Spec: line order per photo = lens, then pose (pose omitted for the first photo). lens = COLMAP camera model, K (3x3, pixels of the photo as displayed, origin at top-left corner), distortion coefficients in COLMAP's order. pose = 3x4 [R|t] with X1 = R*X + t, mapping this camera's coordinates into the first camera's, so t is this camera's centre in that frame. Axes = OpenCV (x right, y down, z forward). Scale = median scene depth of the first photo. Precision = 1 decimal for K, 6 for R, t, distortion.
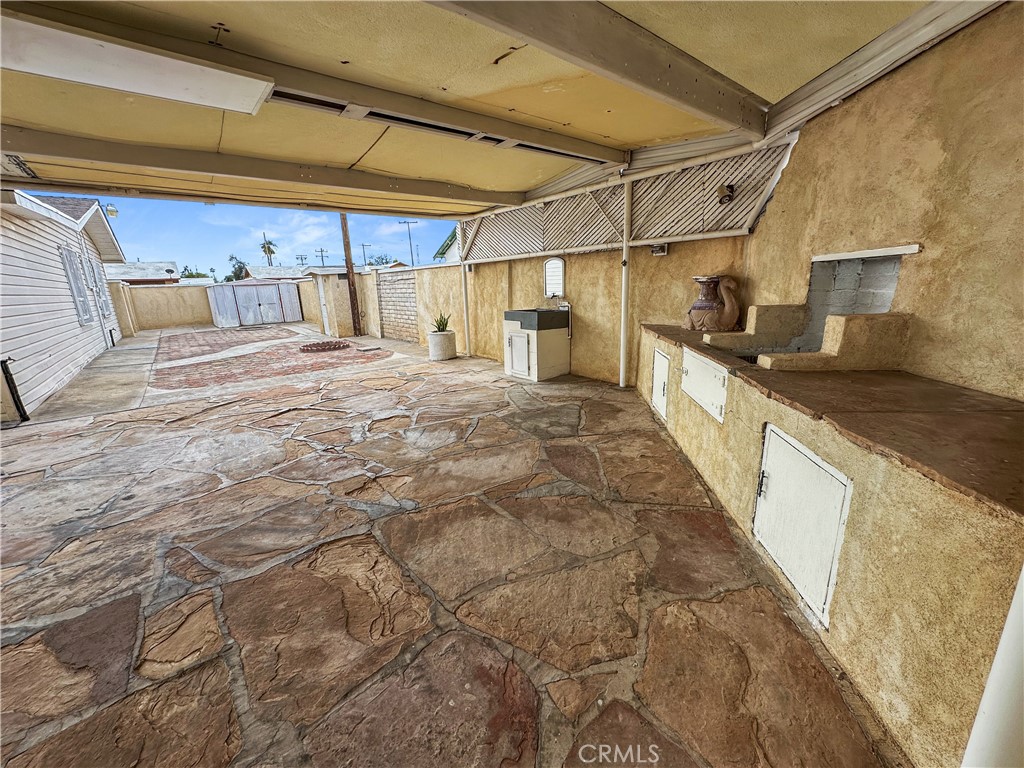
lens RADIAL K [[408.7, 0, 511.0], [0, 408.7, 386.8], [0, 0, 1]] dist [-0.001083, 0.000589]
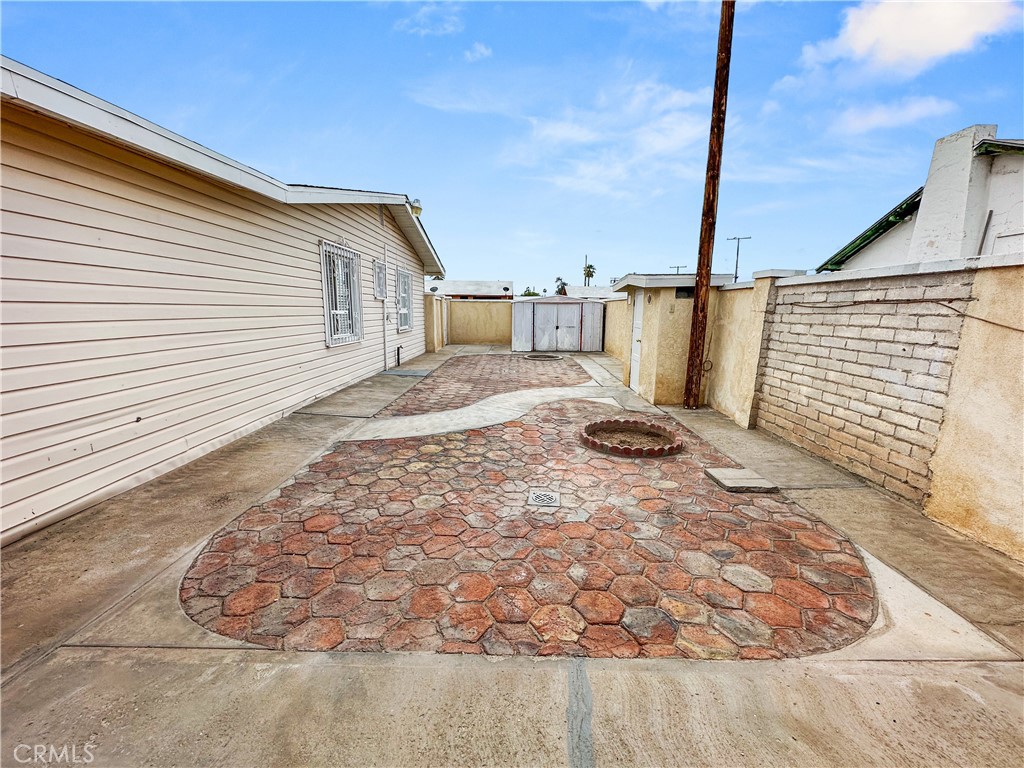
lens RADIAL K [[408.7, 0, 508.0], [0, 408.7, 385.3], [0, 0, 1]] dist [-0.001083, 0.000589]
pose [[0.762932, 0.162239, -0.625790, -0.839939], [-0.197316, 0.980246, 0.013576, -0.408421], [0.615631, 0.113120, 0.779873, 1.638884]]
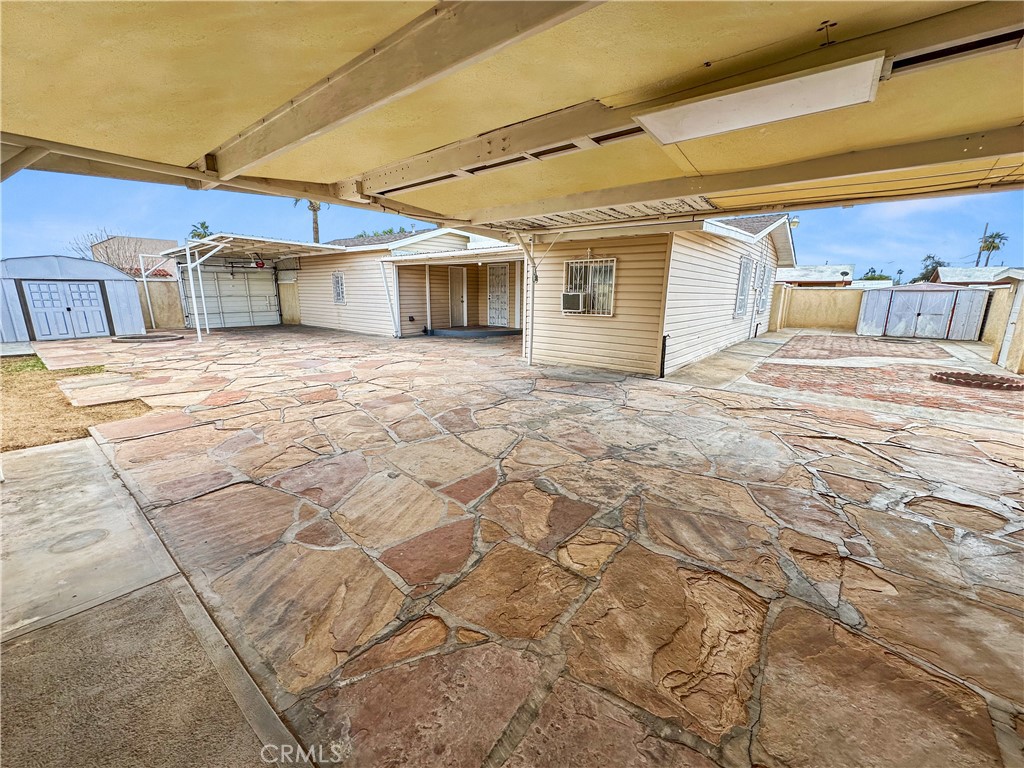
lens RADIAL K [[408.7, 0, 515.5], [0, 408.7, 388.2], [0, 0, 1]] dist [-0.001083, 0.000589]
pose [[0.218437, 0.260963, -0.940311, 0.140491], [-0.261879, 0.943911, 0.201127, -0.055253], [0.940056, 0.202314, 0.274525, 0.142253]]
